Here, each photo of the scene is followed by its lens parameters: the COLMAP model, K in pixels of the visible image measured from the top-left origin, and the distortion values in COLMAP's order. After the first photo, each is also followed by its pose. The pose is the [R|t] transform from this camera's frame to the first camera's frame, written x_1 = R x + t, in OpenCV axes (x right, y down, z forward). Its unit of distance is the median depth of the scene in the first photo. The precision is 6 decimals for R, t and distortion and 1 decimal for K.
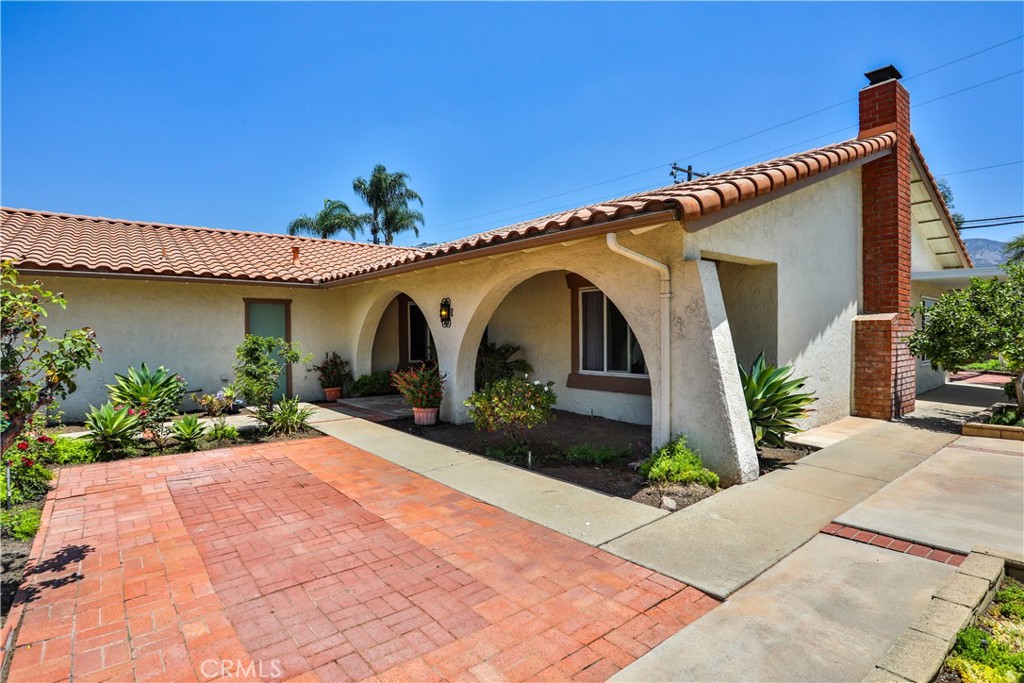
lens RADIAL K [[511.8, 0, 506.0], [0, 511.8, 341.4], [0, 0, 1]] dist [-0.053815, 0.000401]
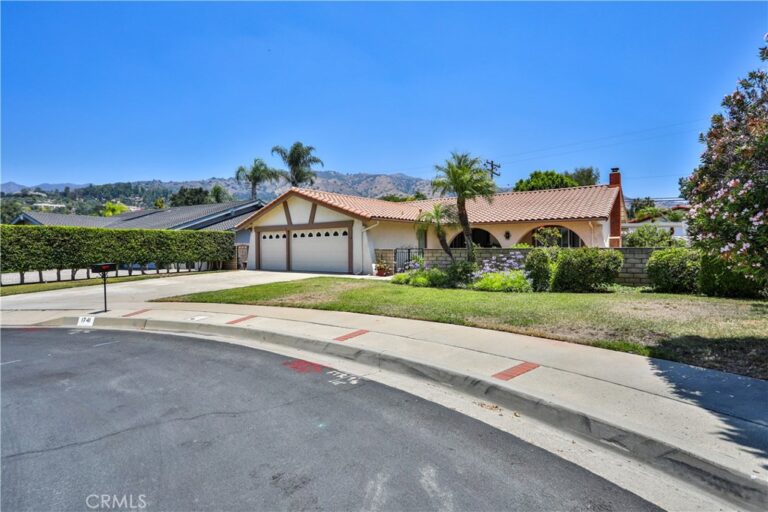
lens RADIAL K [[383.8, 0, 379.5], [0, 383.8, 255.9], [0, 0, 1]] dist [-0.053815, 0.000401]
pose [[0.968640, -0.006759, 0.248375, -0.299607], [0.006242, 0.999976, 0.002870, 0.012492], [-0.248388, -0.001229, 0.968660, -0.231908]]
